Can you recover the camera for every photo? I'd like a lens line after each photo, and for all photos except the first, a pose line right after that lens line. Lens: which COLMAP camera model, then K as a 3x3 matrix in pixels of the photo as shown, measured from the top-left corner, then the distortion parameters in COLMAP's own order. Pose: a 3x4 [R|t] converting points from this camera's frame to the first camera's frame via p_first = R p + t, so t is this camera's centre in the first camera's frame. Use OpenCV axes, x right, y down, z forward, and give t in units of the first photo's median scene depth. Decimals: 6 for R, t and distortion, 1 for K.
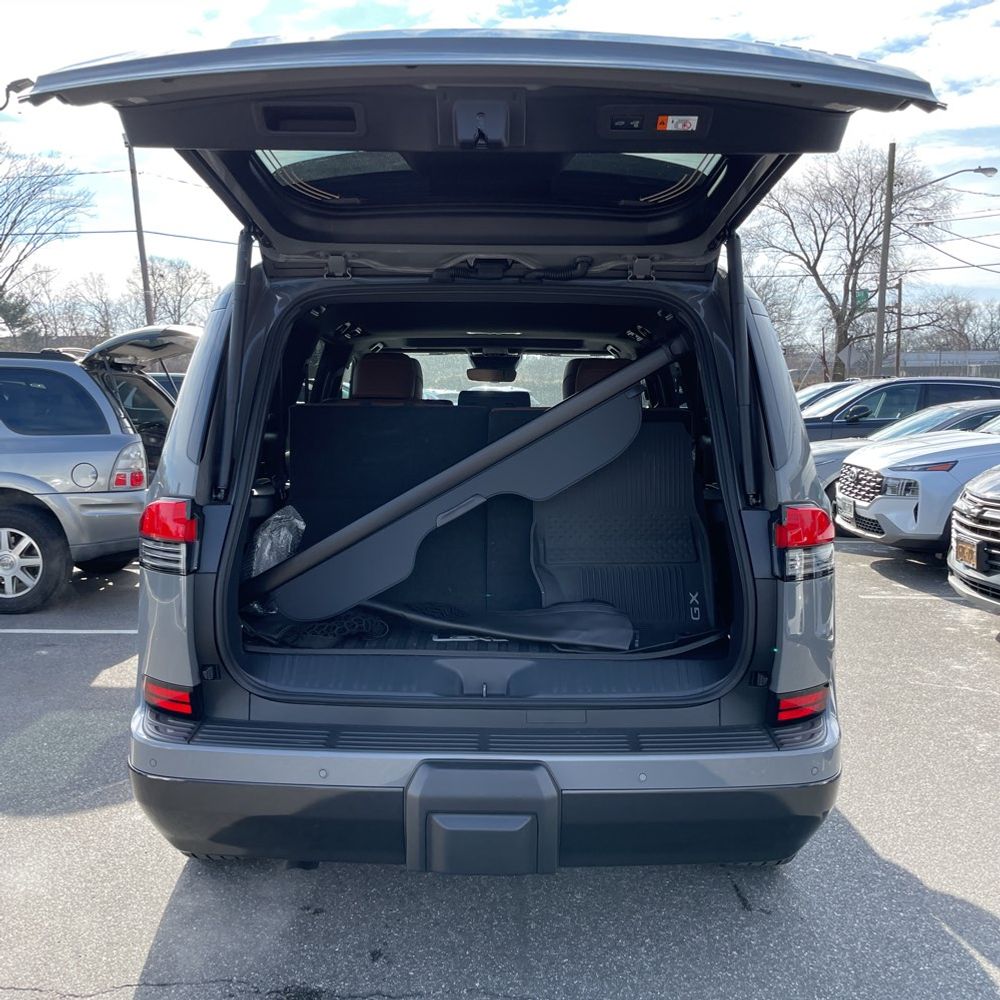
lens RADIAL K [[1026.5, 0, 494.8], [0, 1026.5, 495.8], [0, 0, 1]] dist [0.040475, 0.000000]
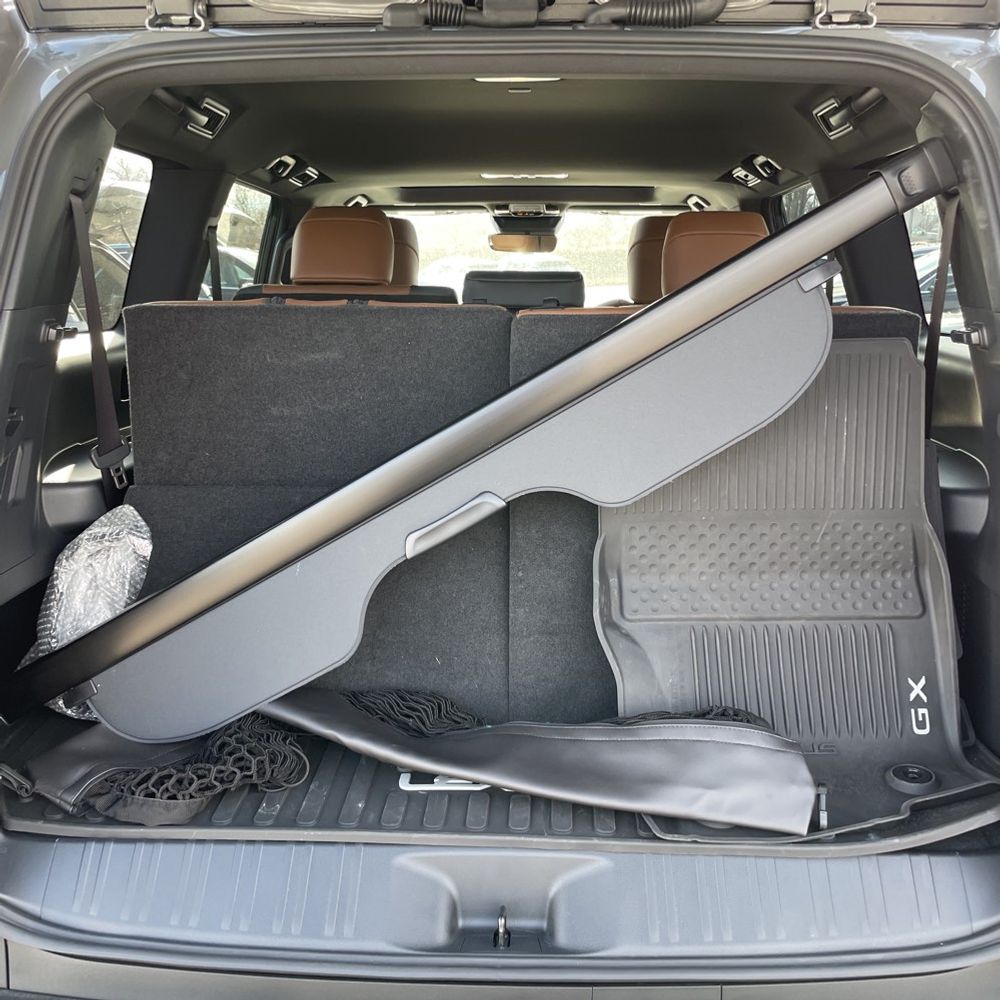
lens RADIAL K [[1026.5, 0, 506.1], [0, 1026.5, 493.7], [0, 0, 1]] dist [0.040475, 0.000000]
pose [[0.999683, -0.003691, -0.024920, 0.004282], [0.006707, 0.992504, 0.122026, -0.059484], [0.024283, -0.122154, 0.992214, 0.500818]]
